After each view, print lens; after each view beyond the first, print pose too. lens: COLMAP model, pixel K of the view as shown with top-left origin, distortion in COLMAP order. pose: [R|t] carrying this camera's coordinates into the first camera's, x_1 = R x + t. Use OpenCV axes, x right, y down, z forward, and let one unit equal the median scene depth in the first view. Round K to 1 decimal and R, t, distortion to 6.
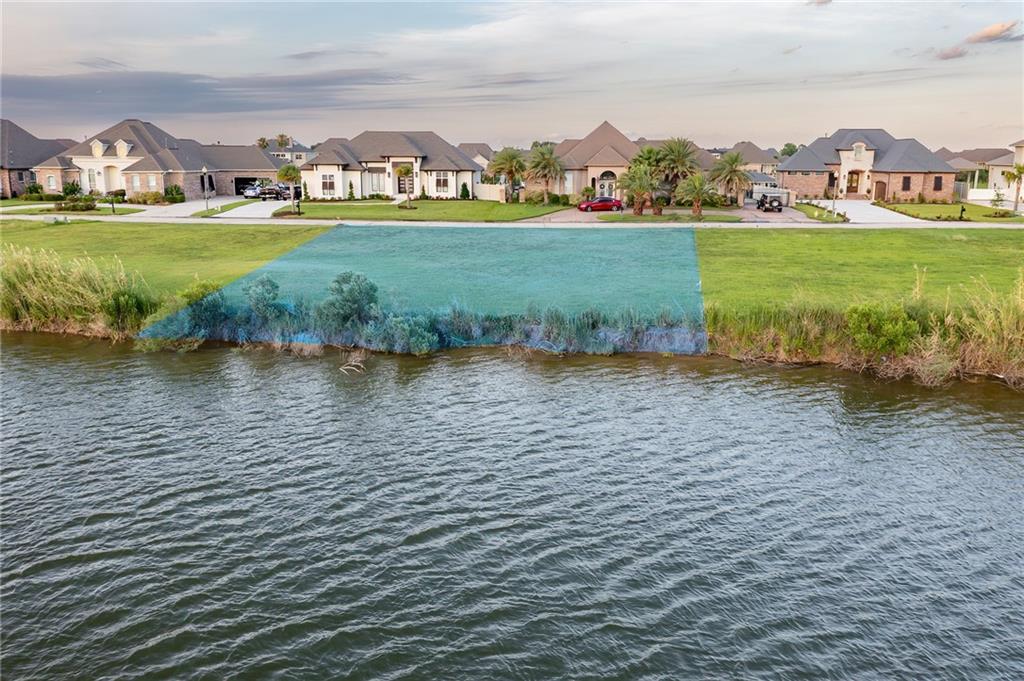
lens RADIAL K [[819.9, 0, 512.0], [0, 819.9, 340.5], [0, 0, 1]] dist [-0.004143, -0.010266]
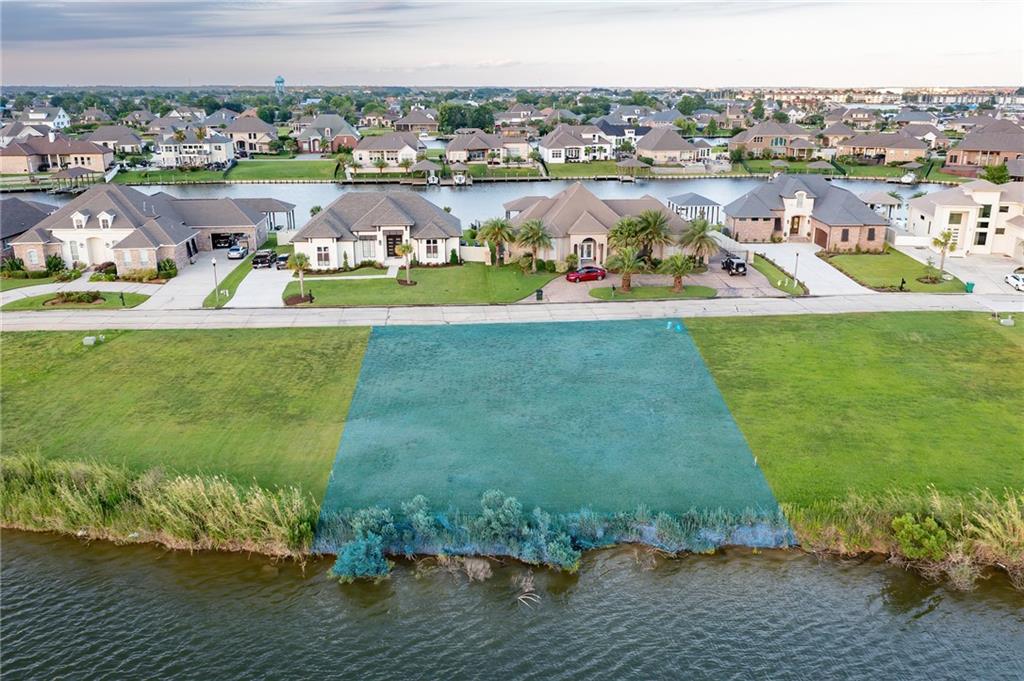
lens RADIAL K [[828.0, 0, 512.0], [0, 828.0, 340.5], [0, 0, 1]] dist [-0.011083, 0.002374]
pose [[0.990814, -0.046496, 0.126986, -0.123906], [0.036422, 0.996086, 0.080536, -0.157427], [-0.130233, -0.075171, 0.988630, -0.075066]]
